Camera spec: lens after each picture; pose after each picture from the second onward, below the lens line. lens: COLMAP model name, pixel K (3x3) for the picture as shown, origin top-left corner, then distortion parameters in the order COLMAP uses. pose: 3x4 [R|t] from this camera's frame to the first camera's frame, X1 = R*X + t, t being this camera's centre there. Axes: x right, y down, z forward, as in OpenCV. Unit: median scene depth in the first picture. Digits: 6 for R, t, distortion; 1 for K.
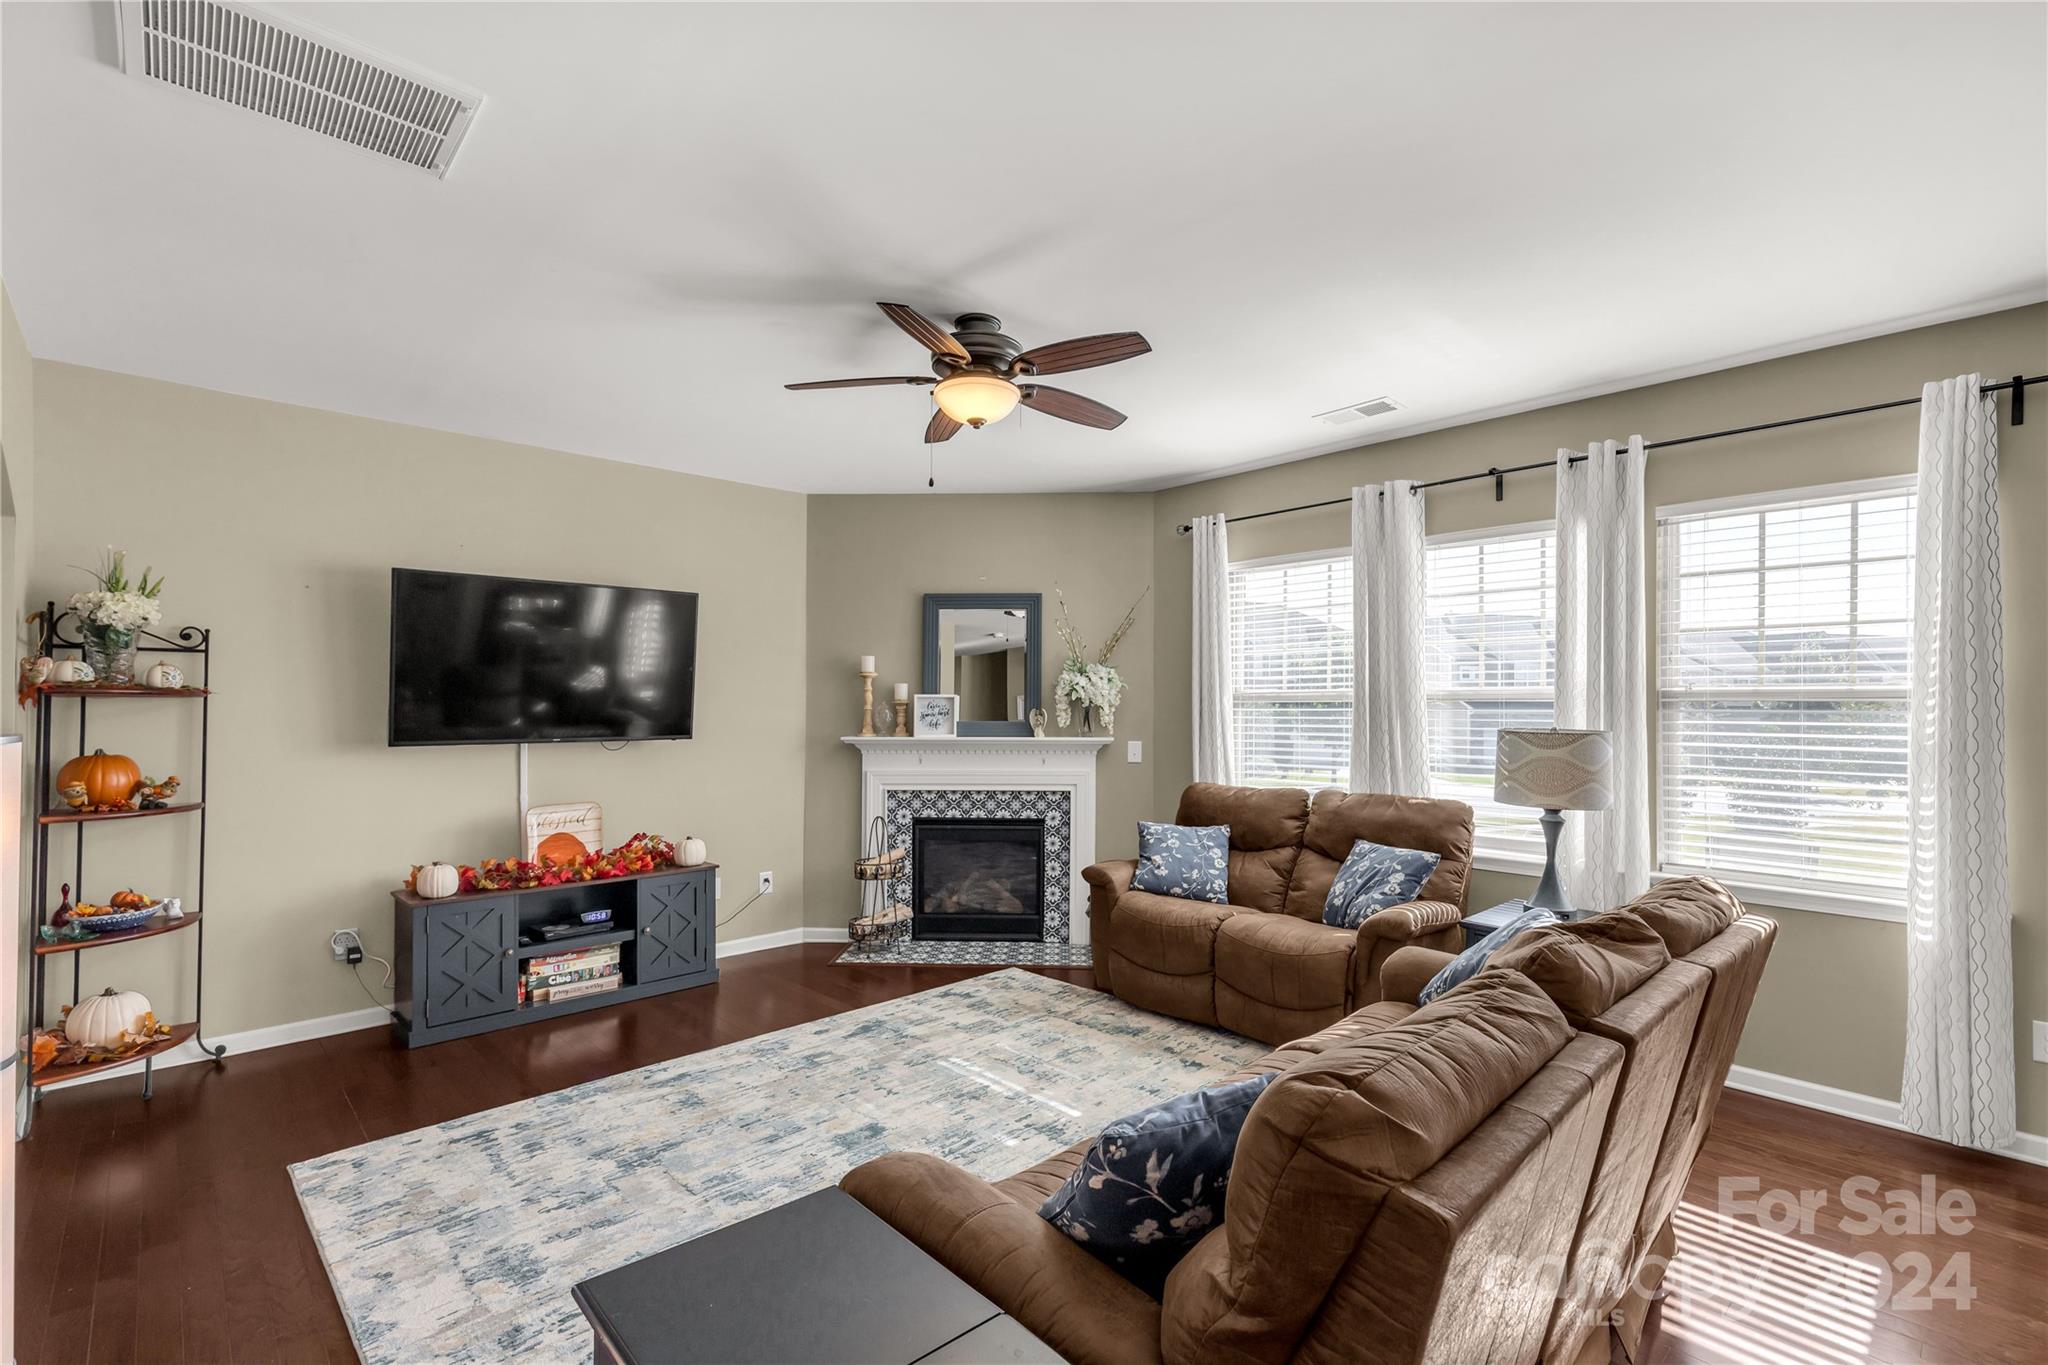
lens RADIAL K [[923.0, 0, 1029.3], [0, 923.0, 702.4], [0, 0, 1]] dist [0.006752, -0.001320]
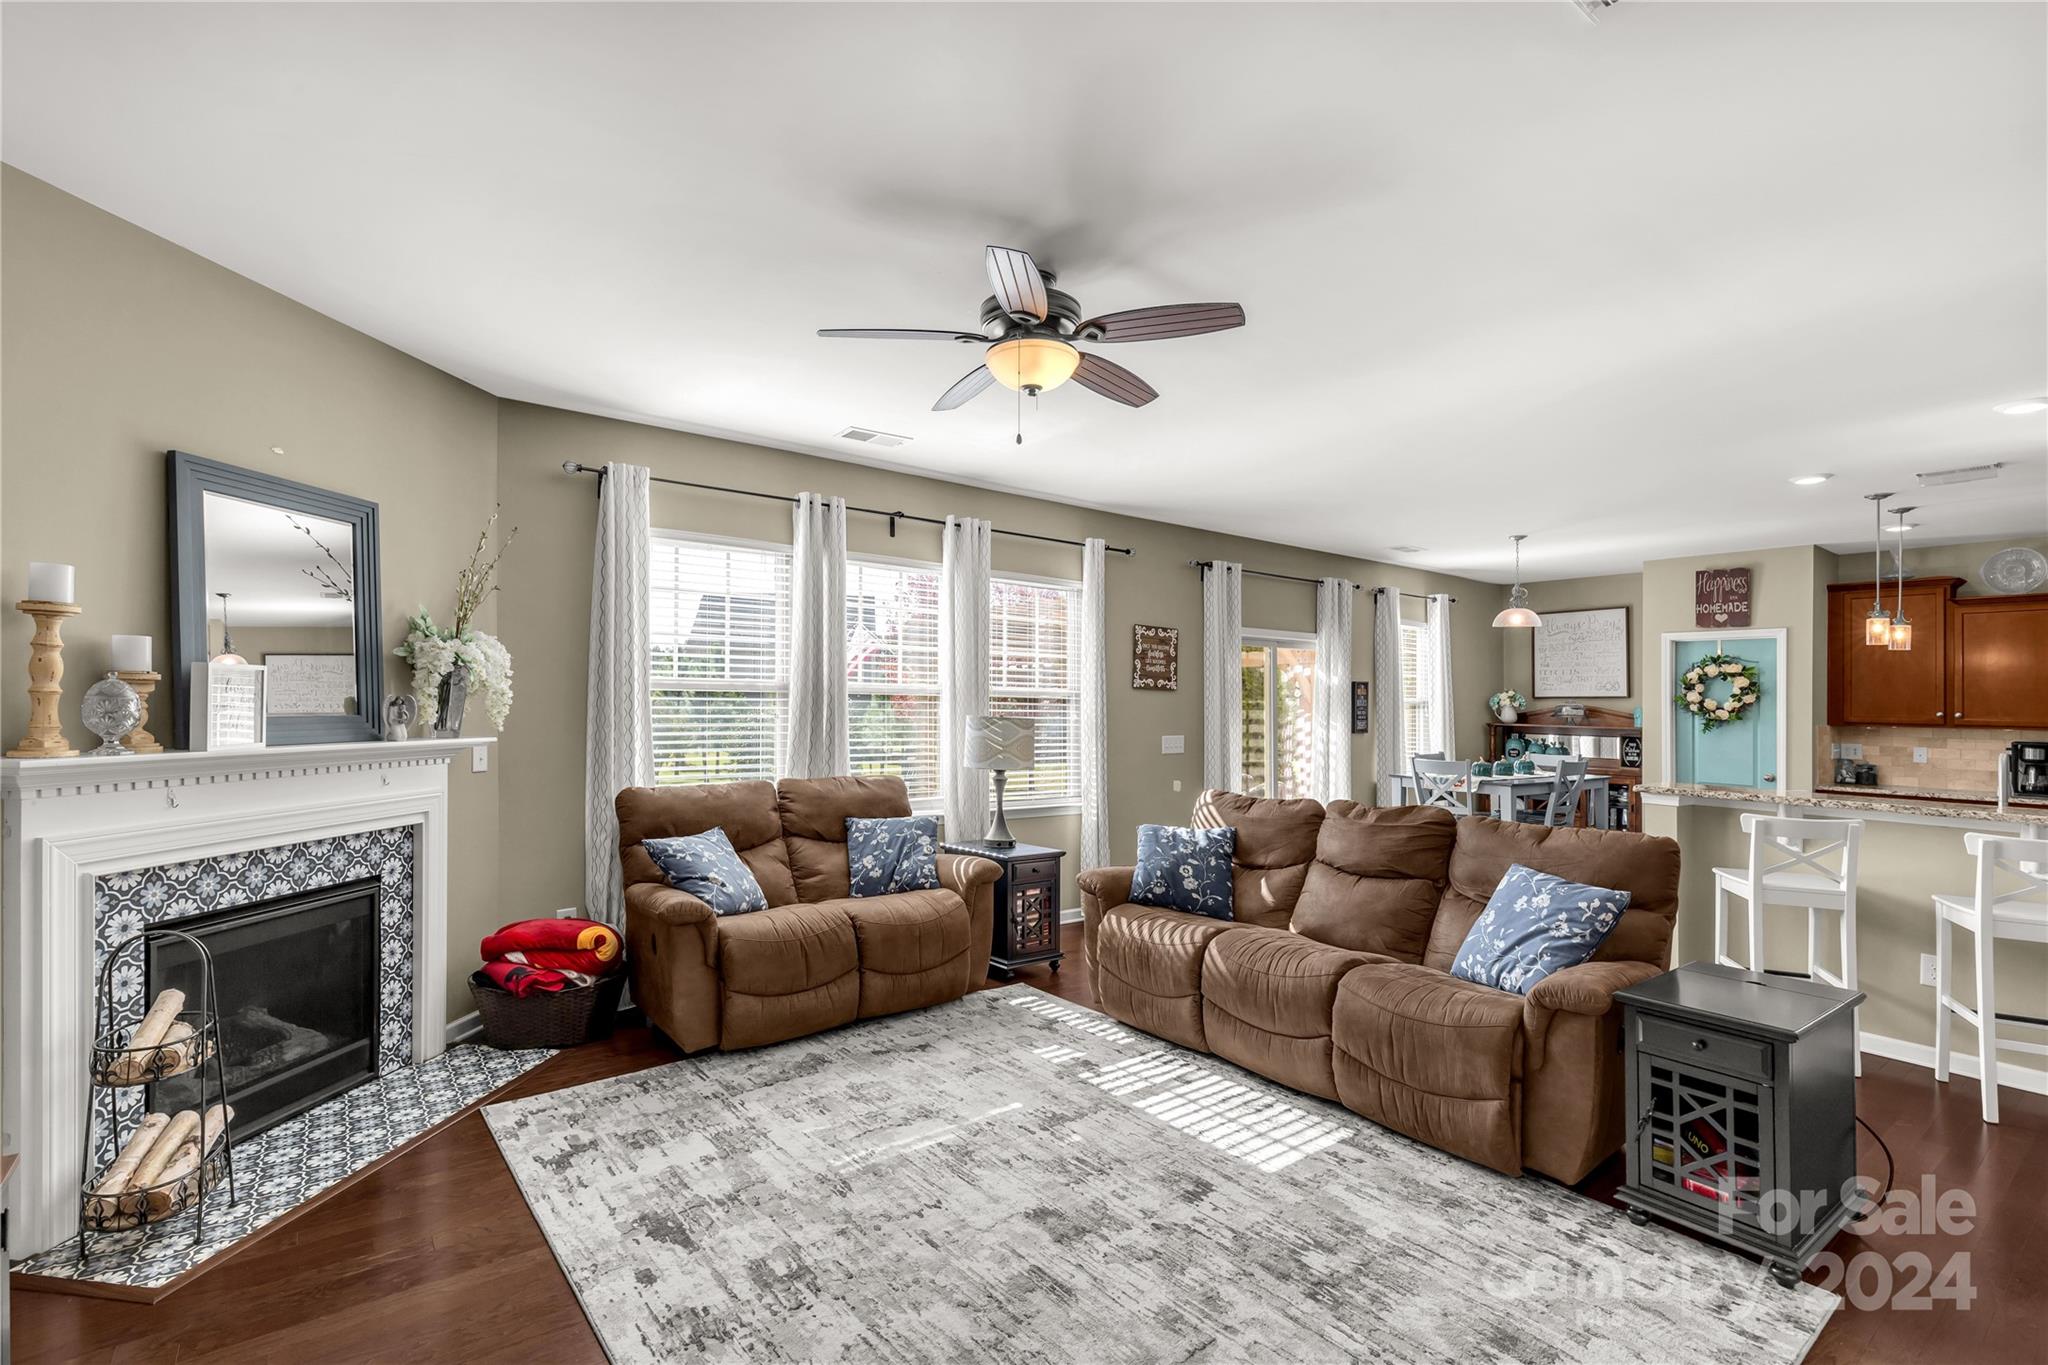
lens RADIAL K [[923.0, 0, 1012.6], [0, 923.0, 690.5], [0, 0, 1]] dist [0.006752, -0.001320]
pose [[0.104314, 0.013434, 0.994454, -0.698712], [-0.020460, 0.999726, -0.011359, 0.003808], [-0.994334, -0.019161, 0.104560, 0.666087]]
